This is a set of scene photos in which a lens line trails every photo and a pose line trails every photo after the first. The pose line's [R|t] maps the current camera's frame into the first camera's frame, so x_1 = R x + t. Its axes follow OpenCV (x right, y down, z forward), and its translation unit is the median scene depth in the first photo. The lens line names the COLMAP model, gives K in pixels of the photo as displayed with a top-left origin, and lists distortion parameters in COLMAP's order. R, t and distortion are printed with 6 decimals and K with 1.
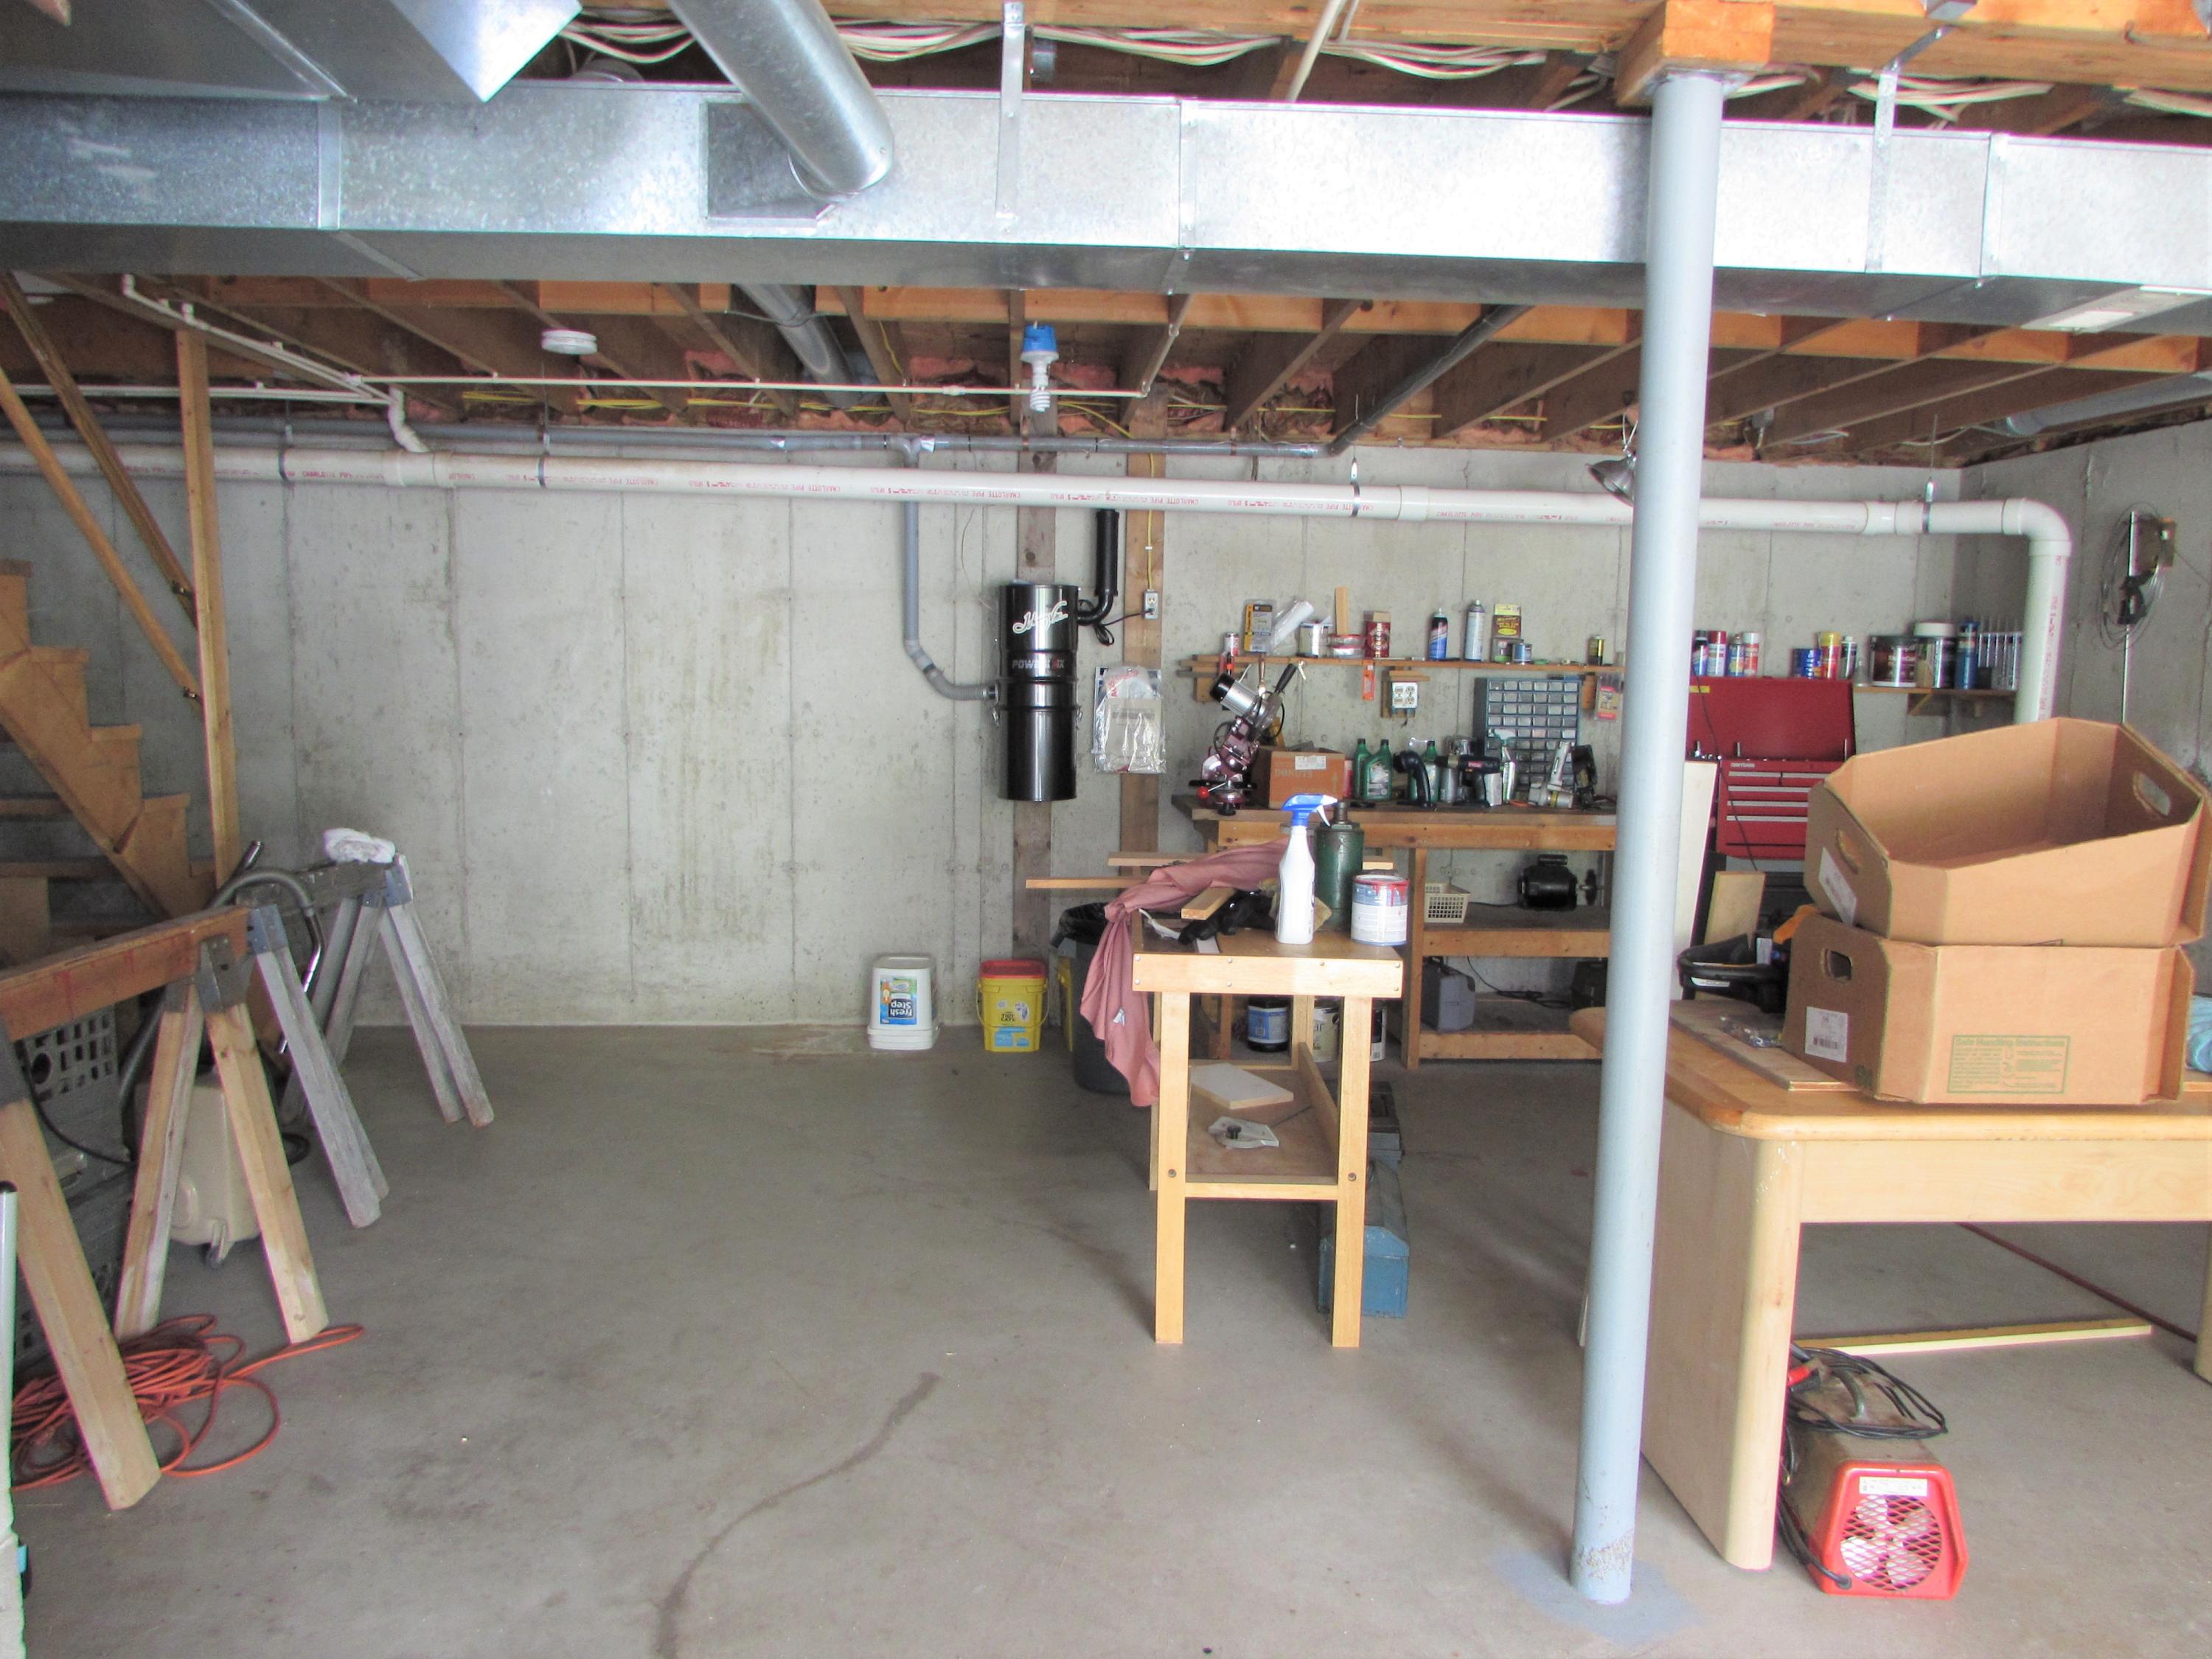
lens RADIAL K [[1528.1, 0, 1107.5], [0, 1528.1, 840.0], [0, 0, 1]] dist [-0.044578, 0.014196]
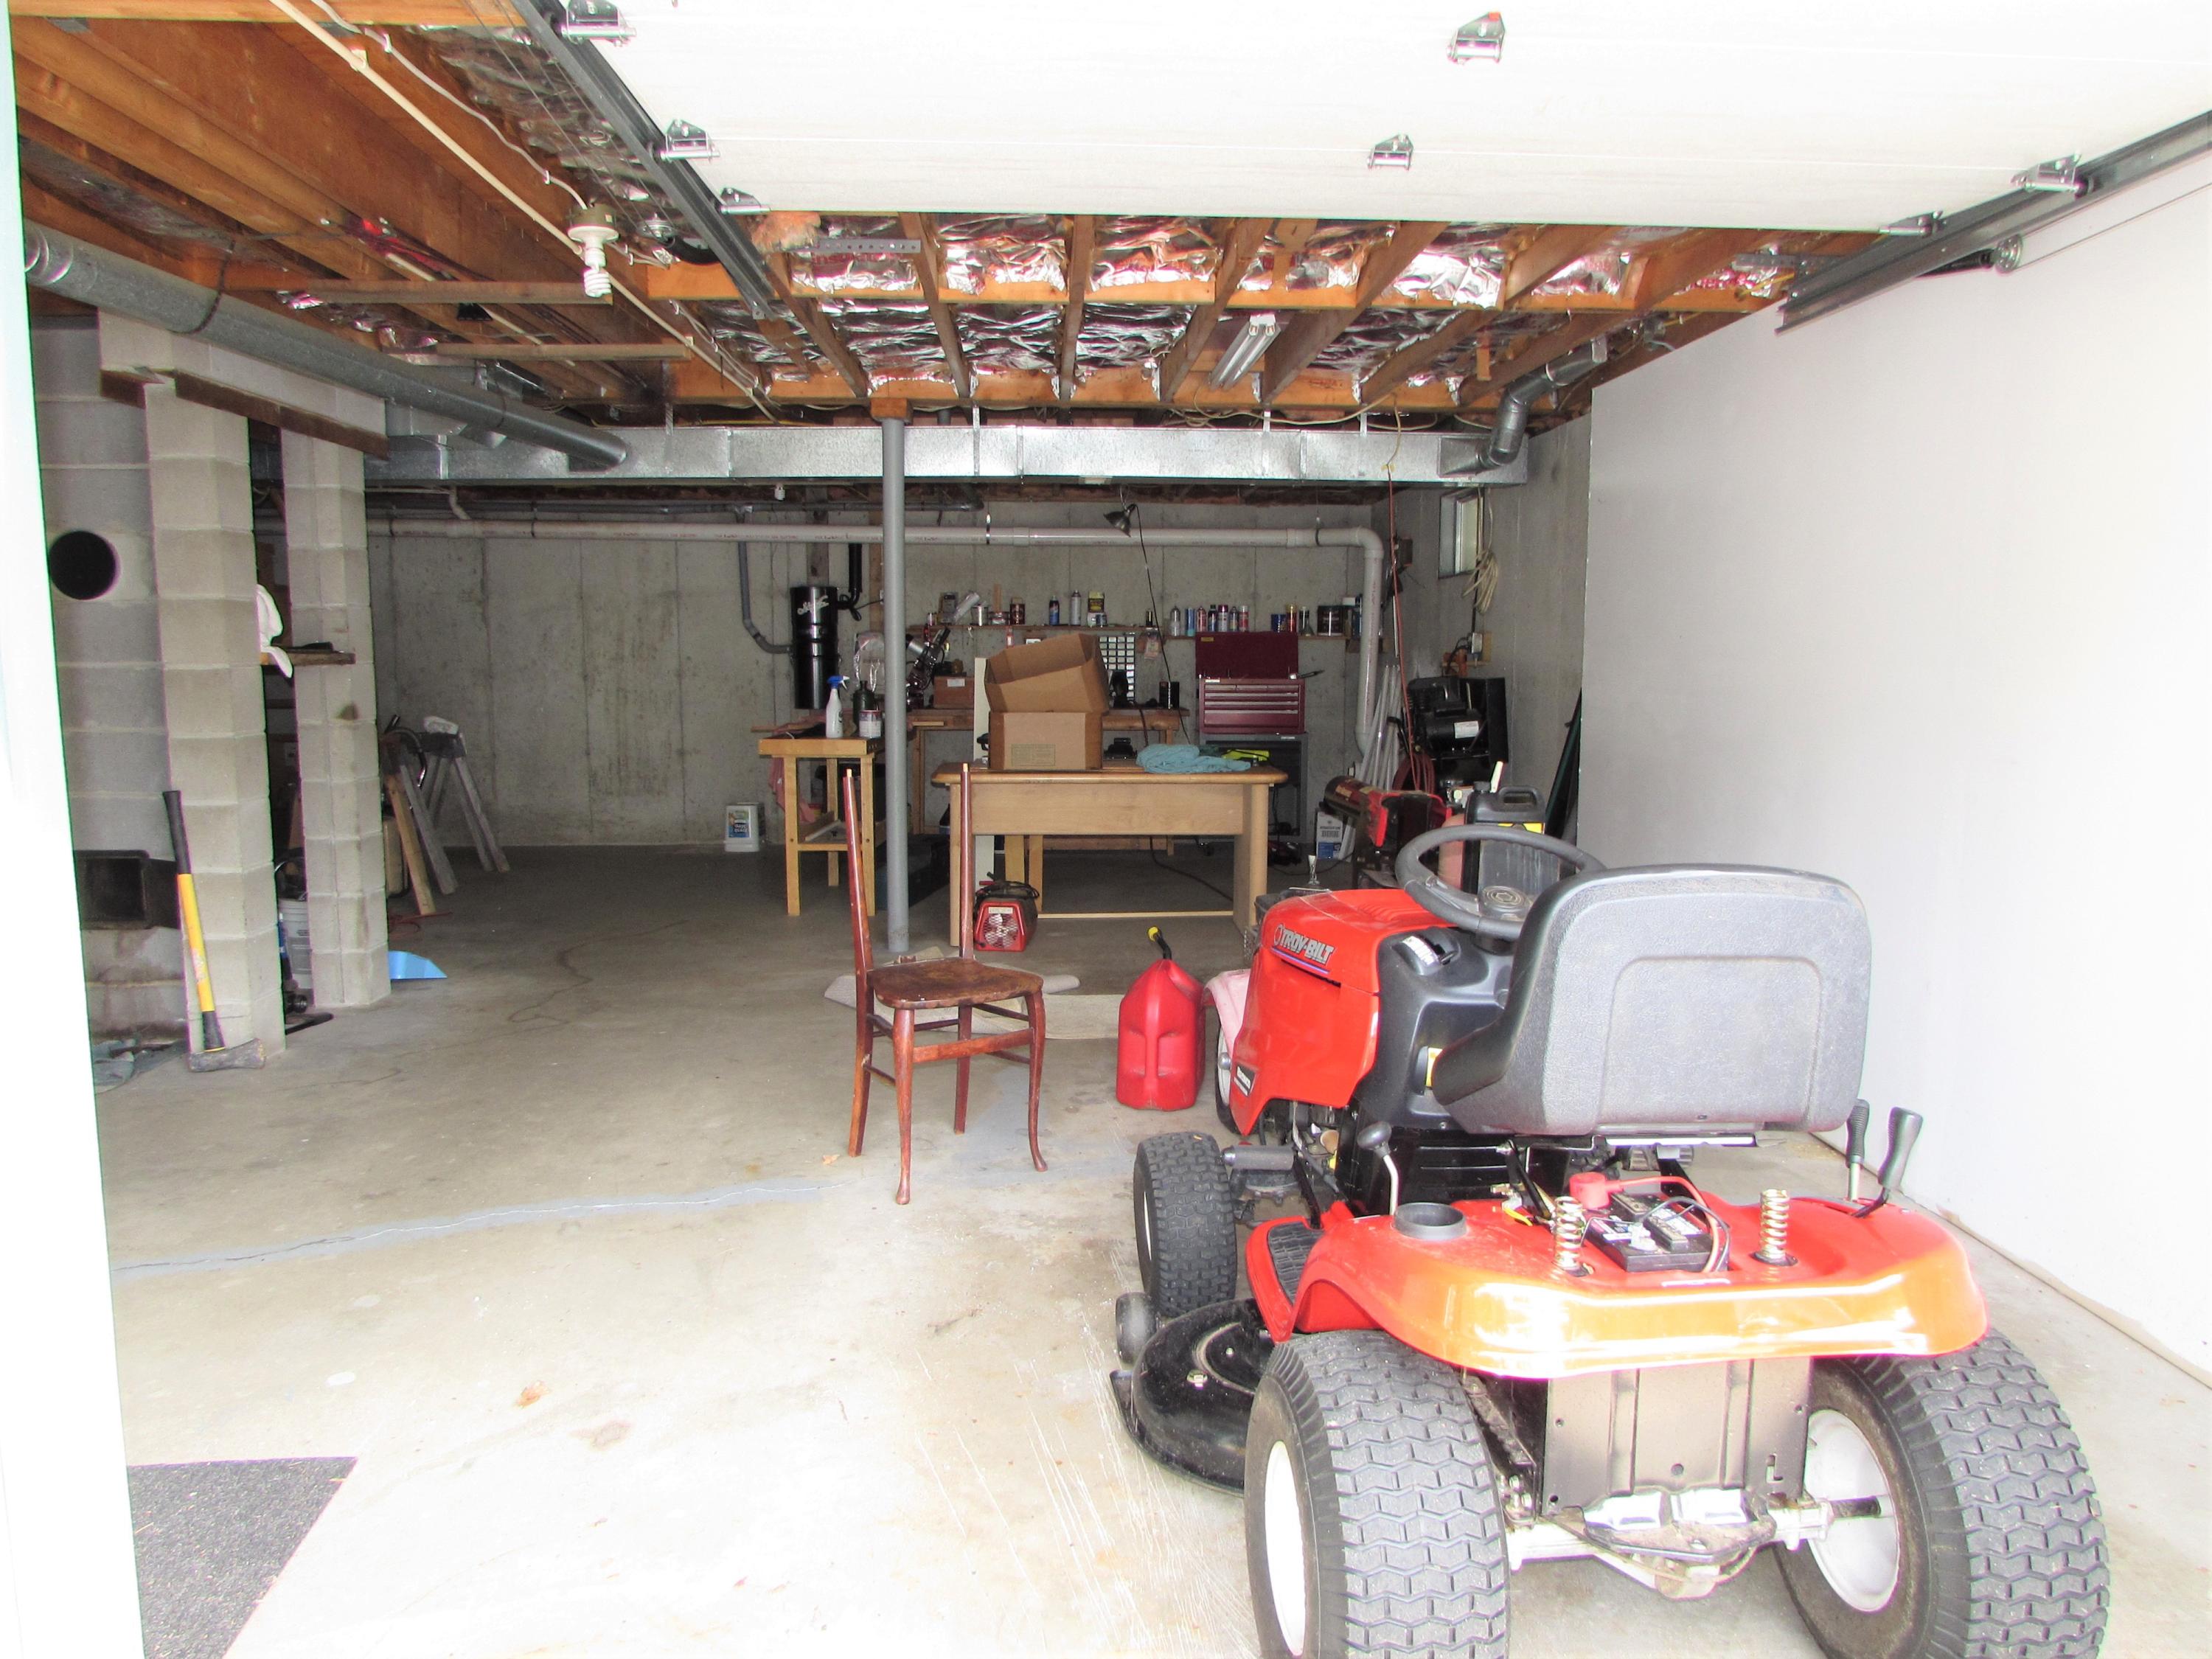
lens RADIAL K [[1528.1, 0, 1106.9], [0, 1528.1, 831.3], [0, 0, 1]] dist [-0.044578, 0.014196]
pose [[0.999724, -0.013052, -0.019548, 0.314823], [0.013076, 0.999914, 0.001099, 0.115003], [0.019532, -0.001354, 0.999808, -0.733166]]
